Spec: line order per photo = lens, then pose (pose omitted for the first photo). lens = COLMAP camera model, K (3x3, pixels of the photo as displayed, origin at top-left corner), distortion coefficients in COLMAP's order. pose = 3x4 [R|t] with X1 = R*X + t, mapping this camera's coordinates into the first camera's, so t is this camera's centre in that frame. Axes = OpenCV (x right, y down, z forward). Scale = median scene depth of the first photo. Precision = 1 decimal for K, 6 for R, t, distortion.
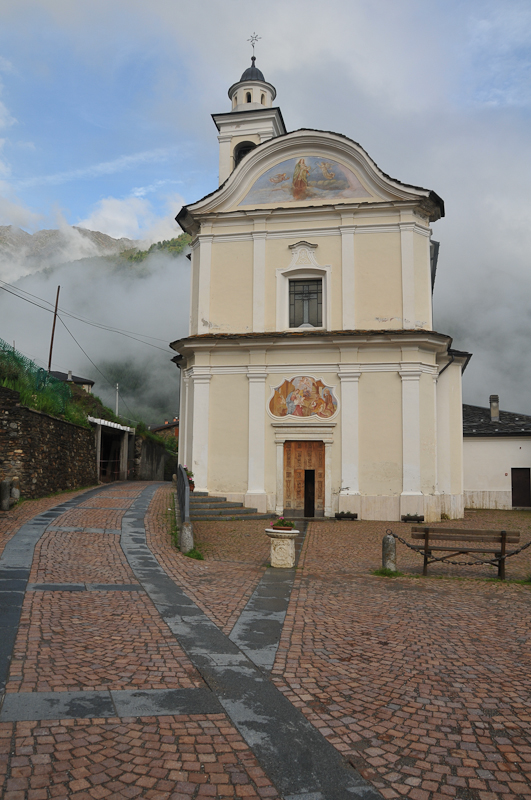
lens RADIAL K [[648.6, 0, 265.8], [0, 648.6, 397.2], [0, 0, 1]] dist [-0.125056, 0.001158]
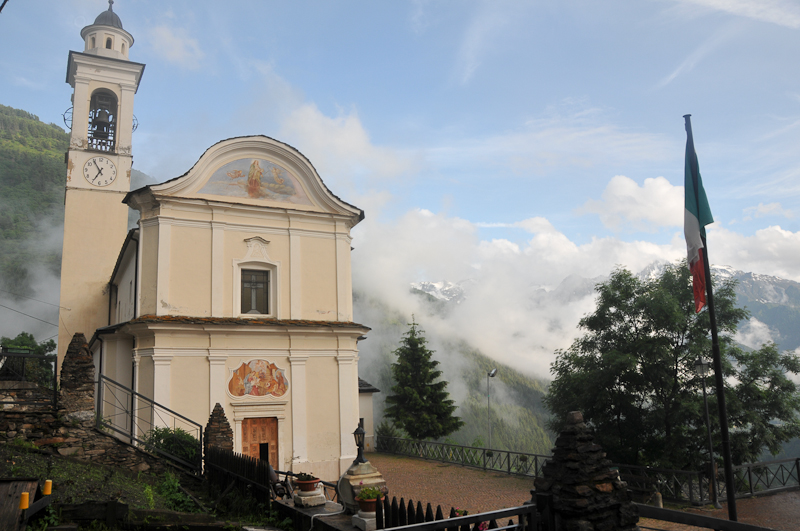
lens RADIAL K [[648.6, 0, 399.7], [0, 648.6, 268.3], [0, 0, 1]] dist [-0.125056, 0.001158]
pose [[0.748917, 0.081443, 0.657640, -0.498912], [-0.030439, 0.995599, -0.088632, -0.097242], [-0.661964, 0.046360, 0.748100, -0.000236]]
